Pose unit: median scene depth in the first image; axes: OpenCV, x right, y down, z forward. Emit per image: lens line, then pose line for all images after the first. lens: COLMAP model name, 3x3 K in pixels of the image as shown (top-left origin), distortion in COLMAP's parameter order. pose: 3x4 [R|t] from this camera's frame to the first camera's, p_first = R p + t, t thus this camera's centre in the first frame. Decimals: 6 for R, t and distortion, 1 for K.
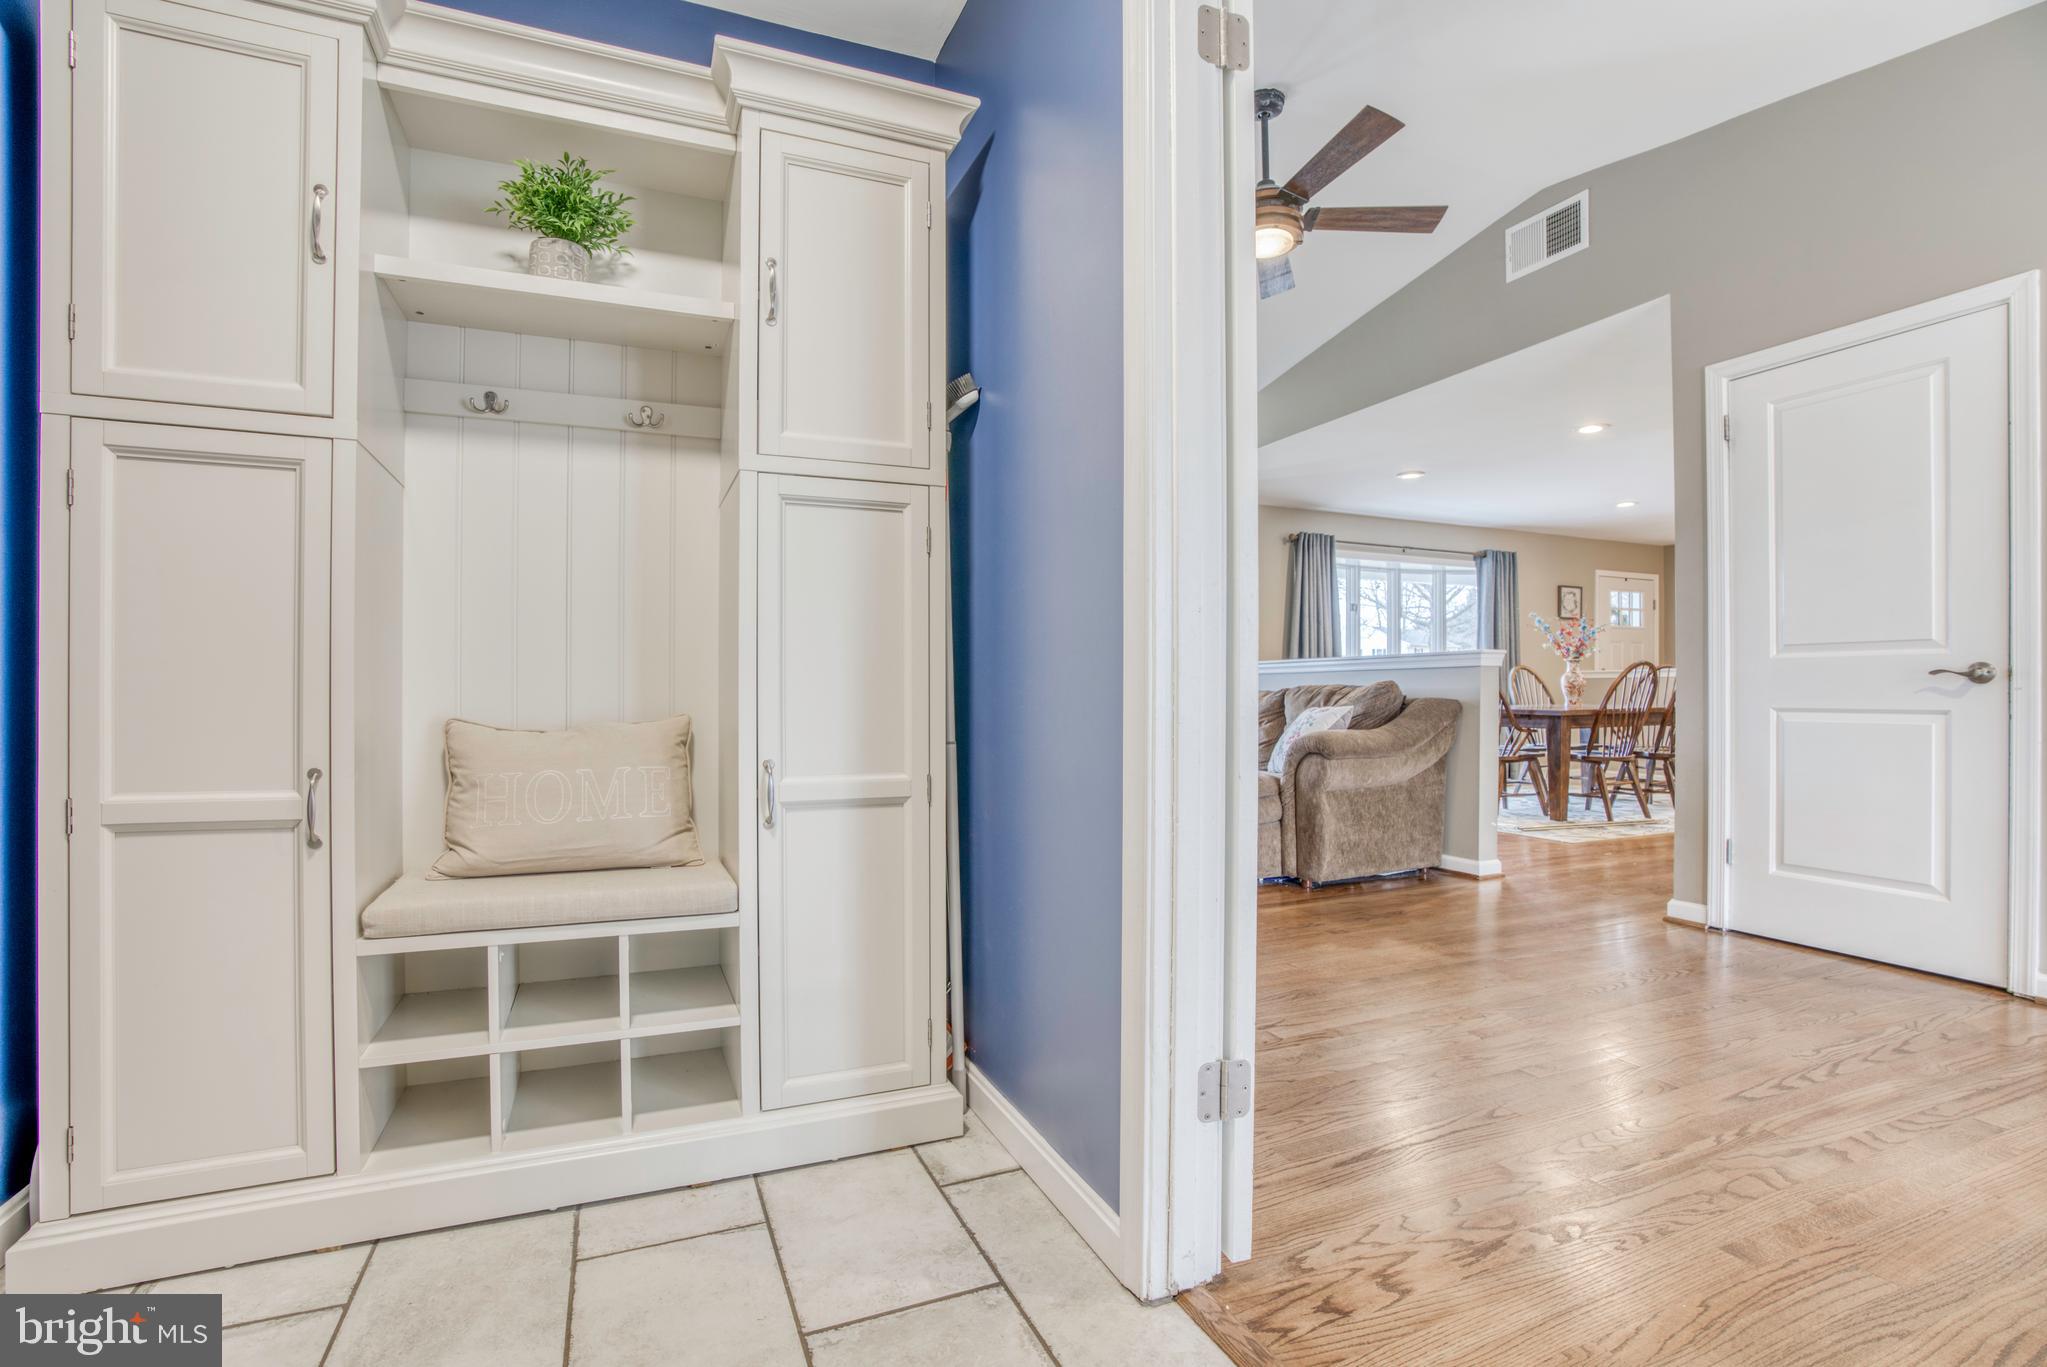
lens RADIAL K [[945.0, 0, 1013.2], [0, 945.0, 688.9], [0, 0, 1]] dist [-0.055495, 0.018335]
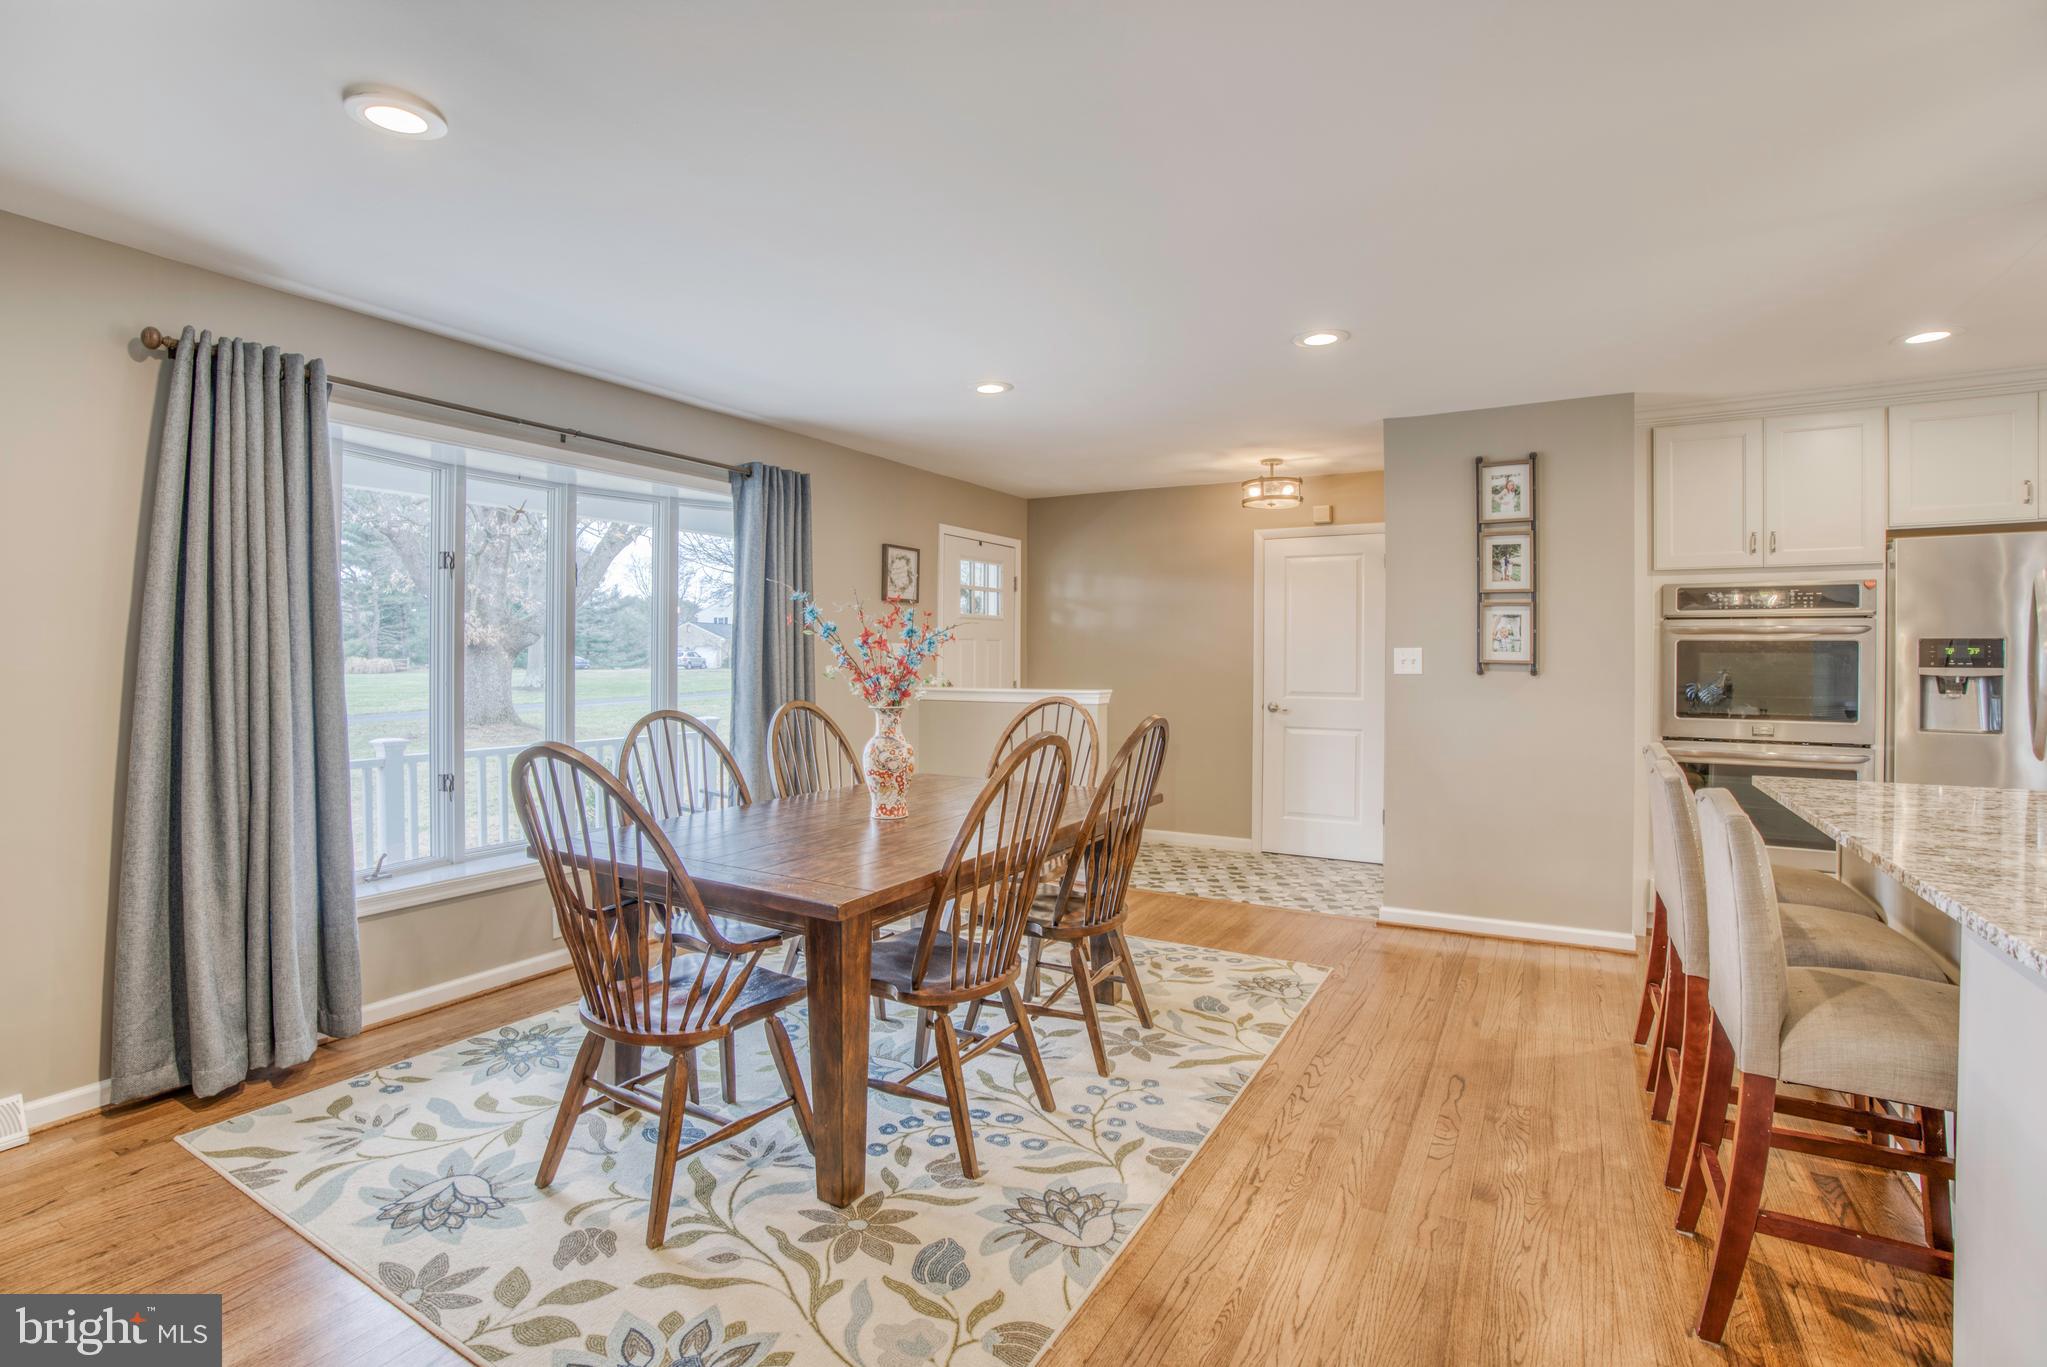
lens RADIAL K [[945.0, 0, 1023.6], [0, 945.0, 666.9], [0, 0, 1]] dist [-0.055495, 0.018335]
pose [[0.797815, -0.005645, 0.602876, 0.345542], [-0.002365, 0.999919, 0.012494, -0.048021], [-0.602898, -0.011394, 0.797737, 0.545020]]
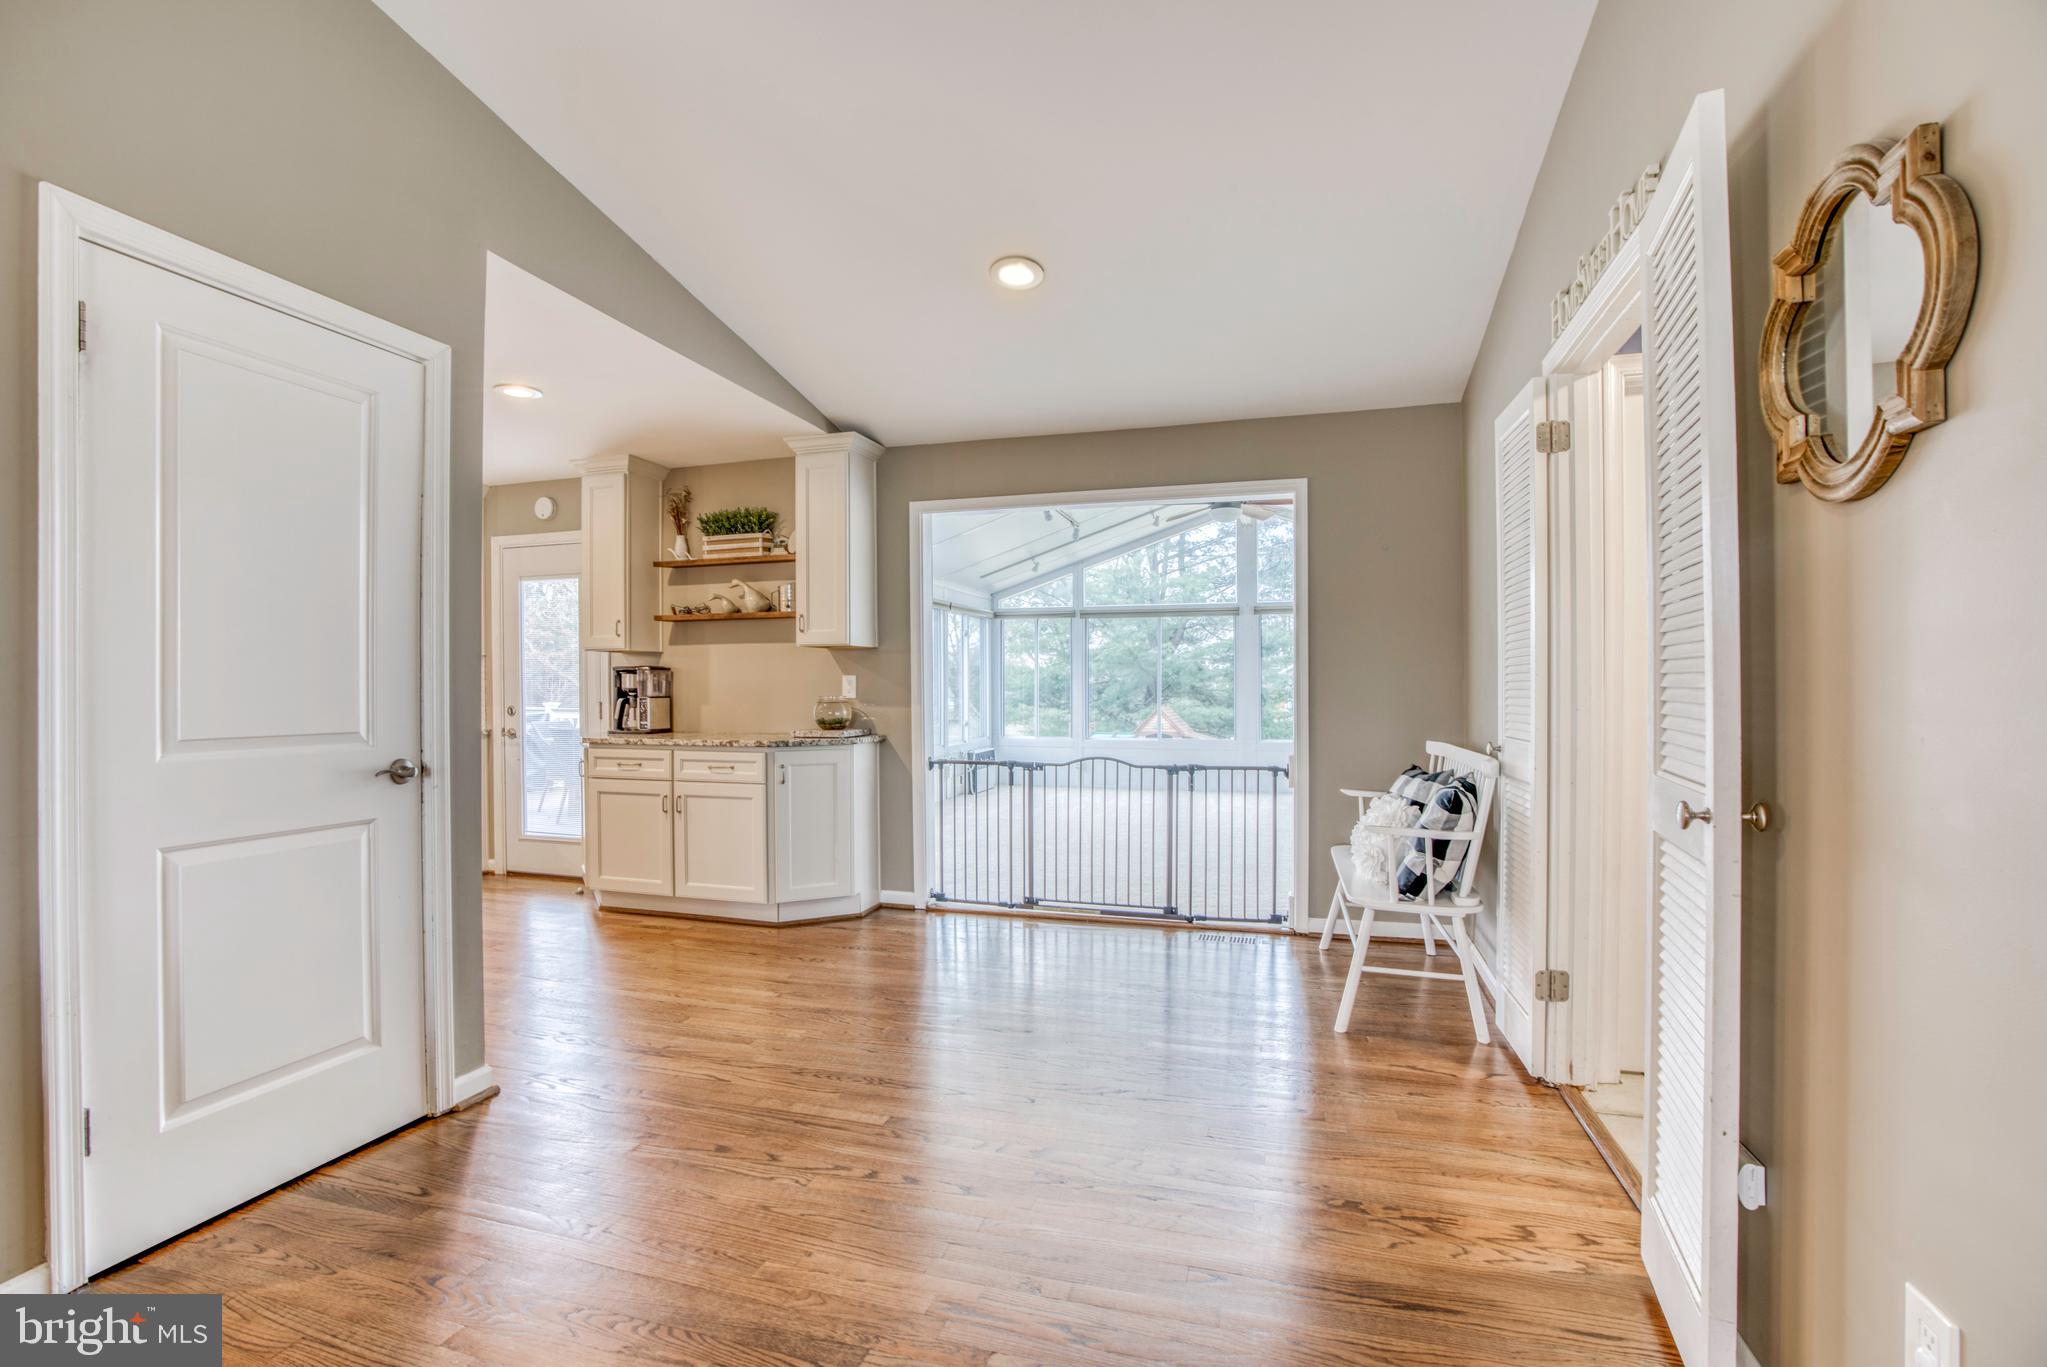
lens RADIAL K [[945.0, 0, 1016.7], [0, 945.0, 681.4], [0, 0, 1]] dist [-0.055495, 0.018335]
pose [[-0.754702, 0.006107, 0.656040, 0.011715], [0.001880, 0.999973, -0.007146, -0.033292], [-0.656066, -0.004160, -0.754692, 0.440293]]
